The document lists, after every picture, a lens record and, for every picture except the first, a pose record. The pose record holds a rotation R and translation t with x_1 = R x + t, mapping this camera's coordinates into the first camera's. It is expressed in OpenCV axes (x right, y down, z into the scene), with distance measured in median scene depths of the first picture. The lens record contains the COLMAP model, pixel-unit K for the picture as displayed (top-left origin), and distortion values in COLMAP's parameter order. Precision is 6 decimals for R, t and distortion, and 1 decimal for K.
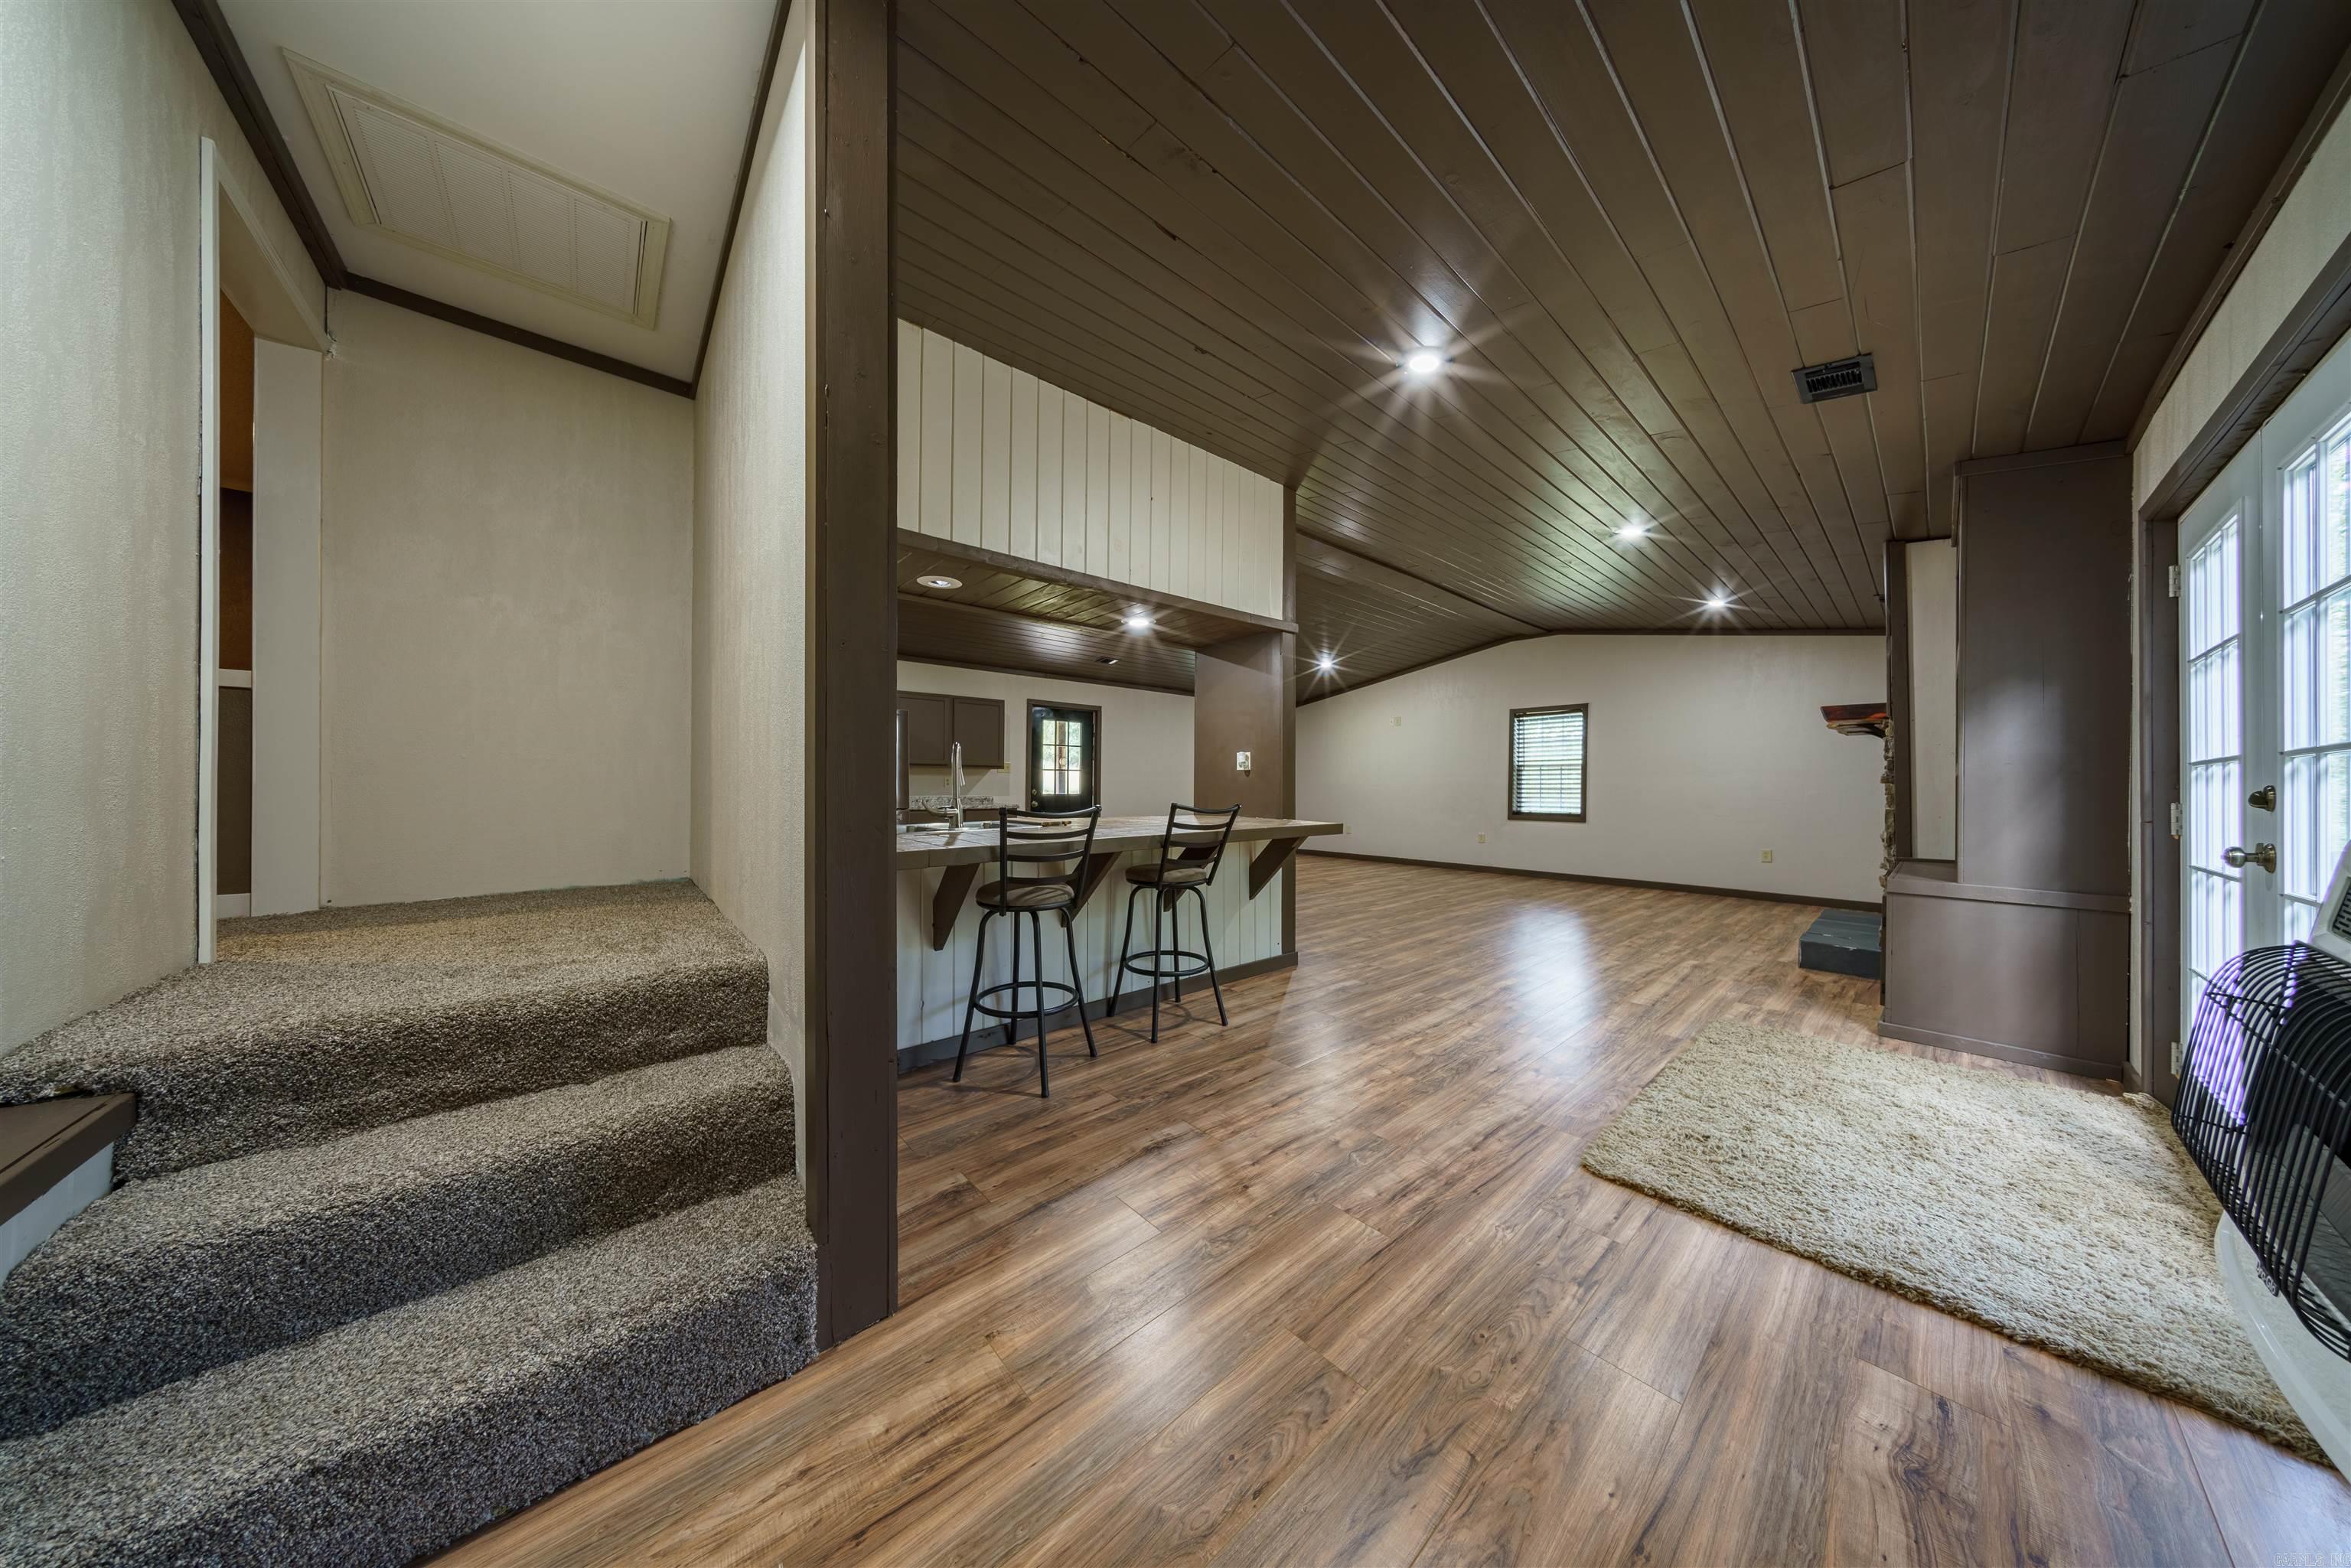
lens RADIAL K [[669.6, 0, 1162.4], [0, 669.6, 788.4], [0, 0, 1]] dist [-0.006106, 0.000747]
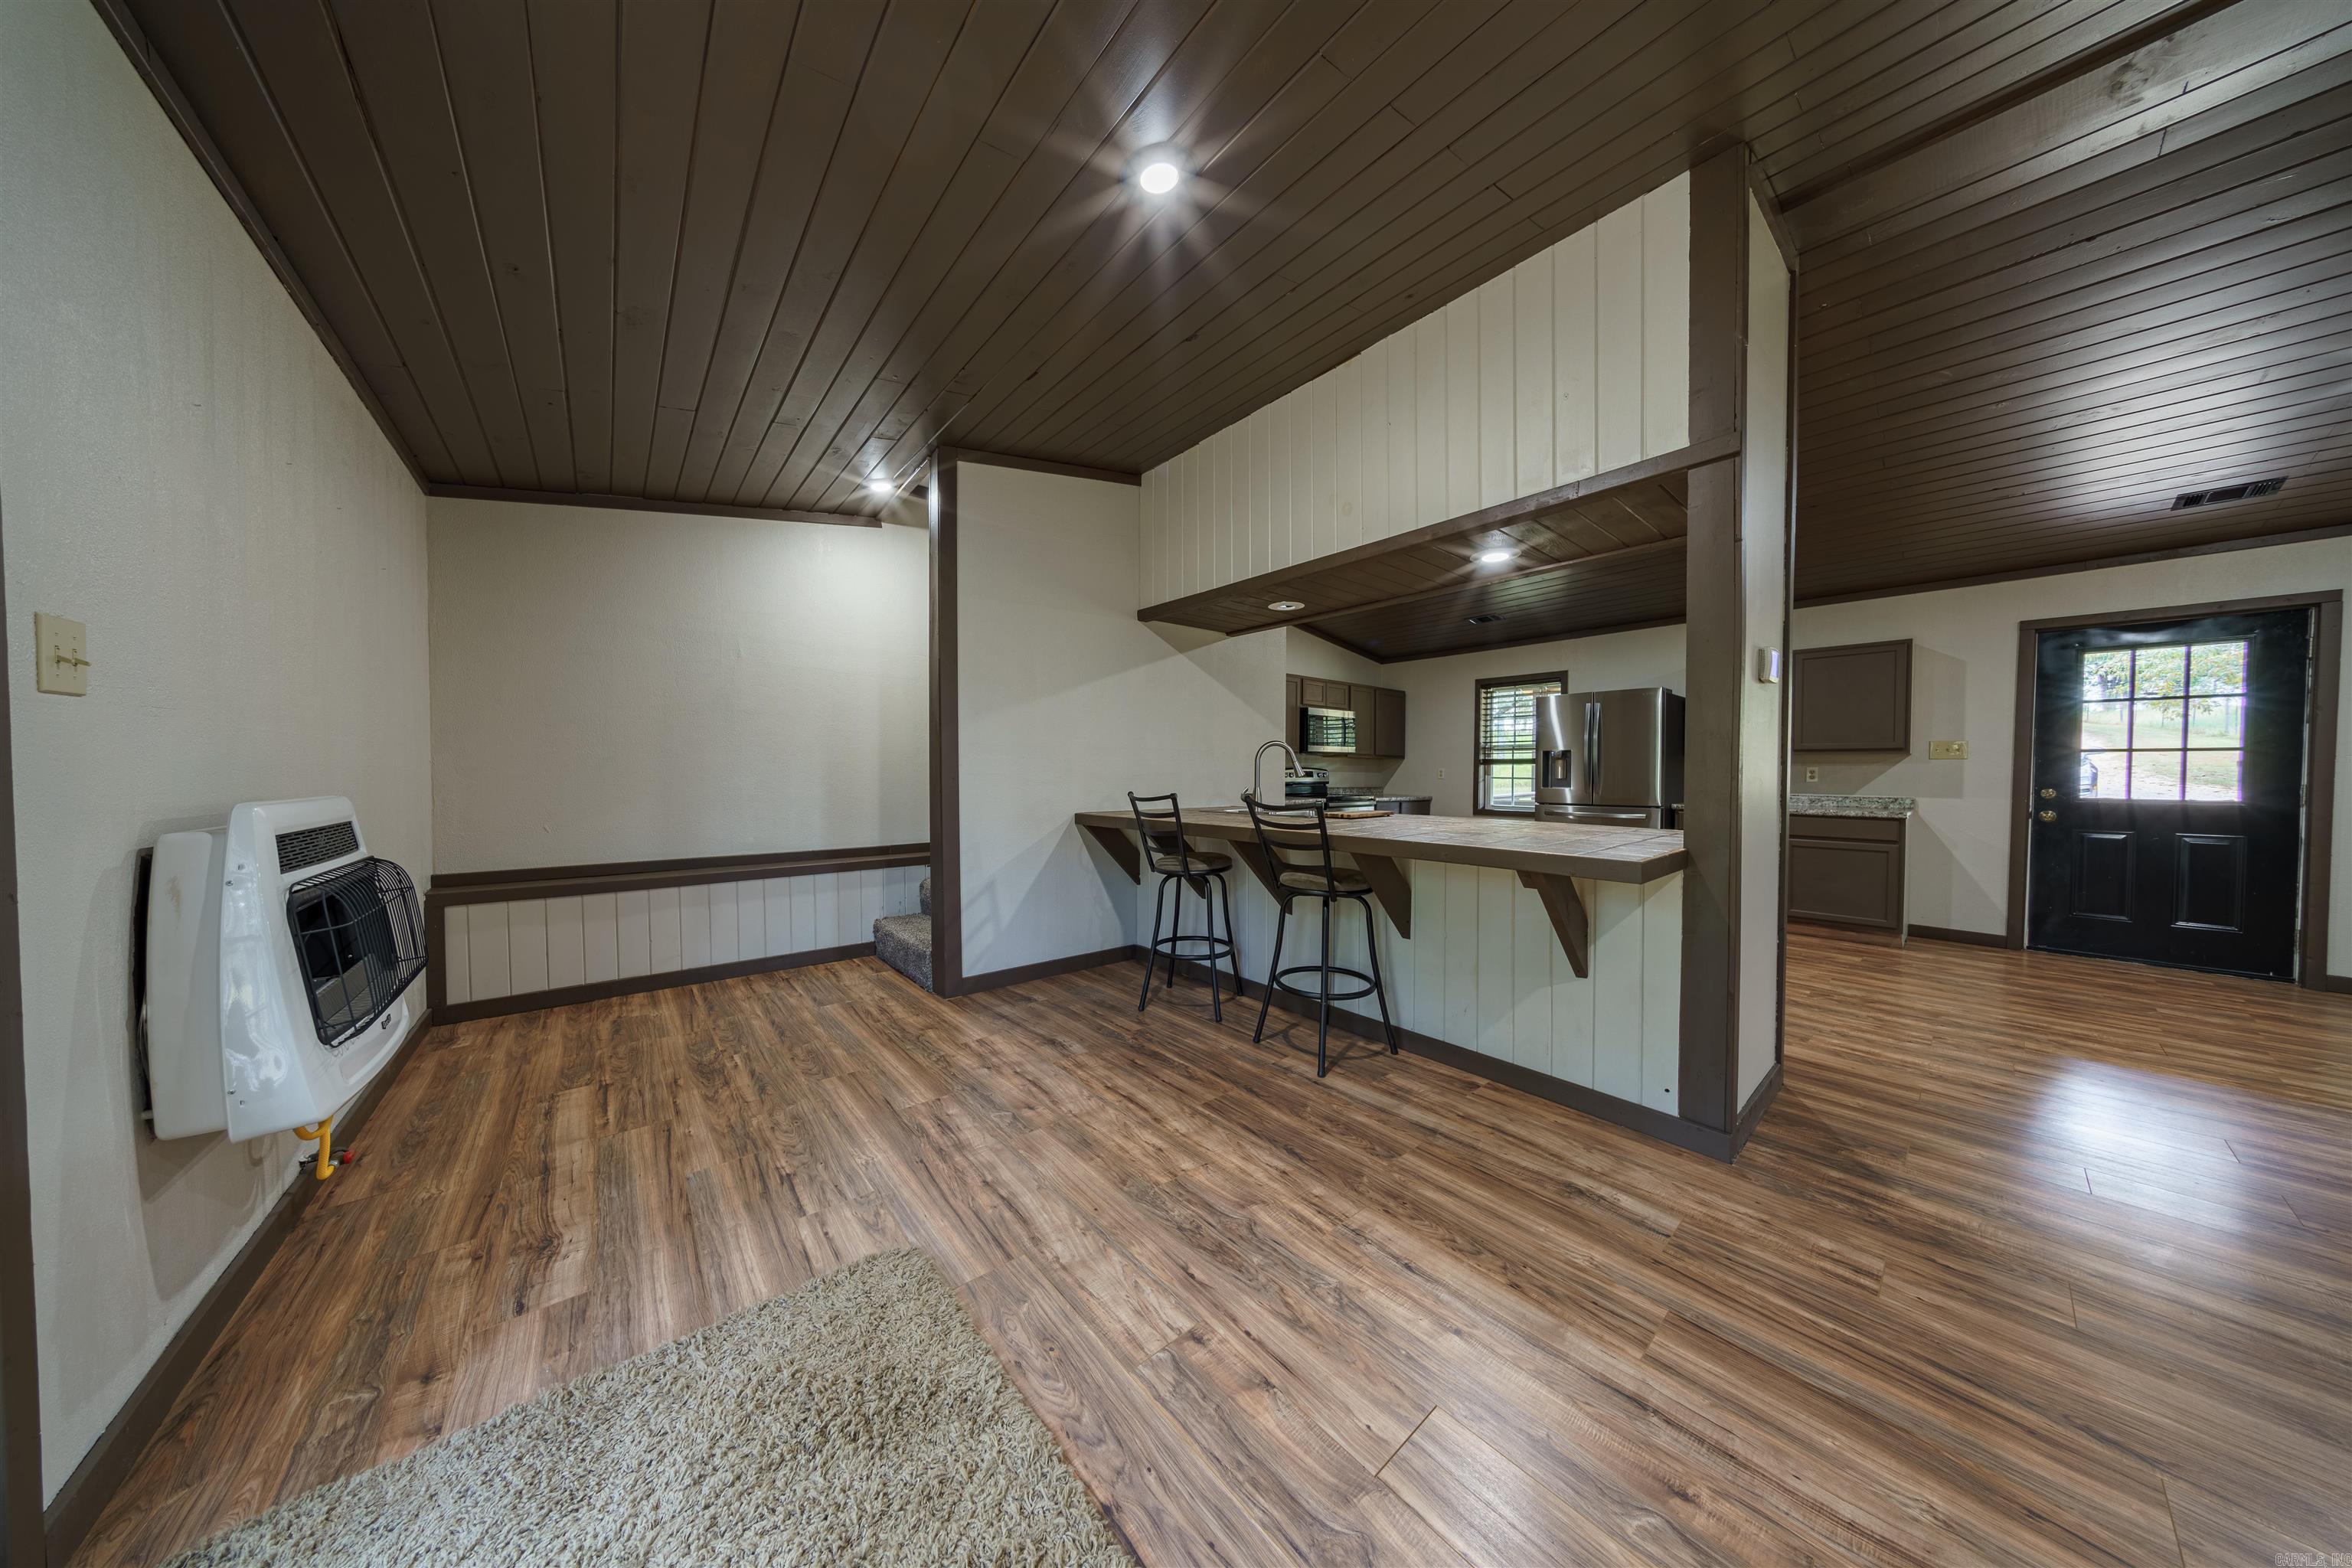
lens RADIAL K [[669.9, 0, 1165.3], [0, 669.9, 782.3], [0, 0, 1]] dist [-0.006106, 0.000747]
pose [[-0.007009, 0.009226, -0.999933, 1.157642], [-0.009379, 0.999913, 0.009292, -0.005147], [0.999931, 0.009444, -0.006922, 1.060376]]
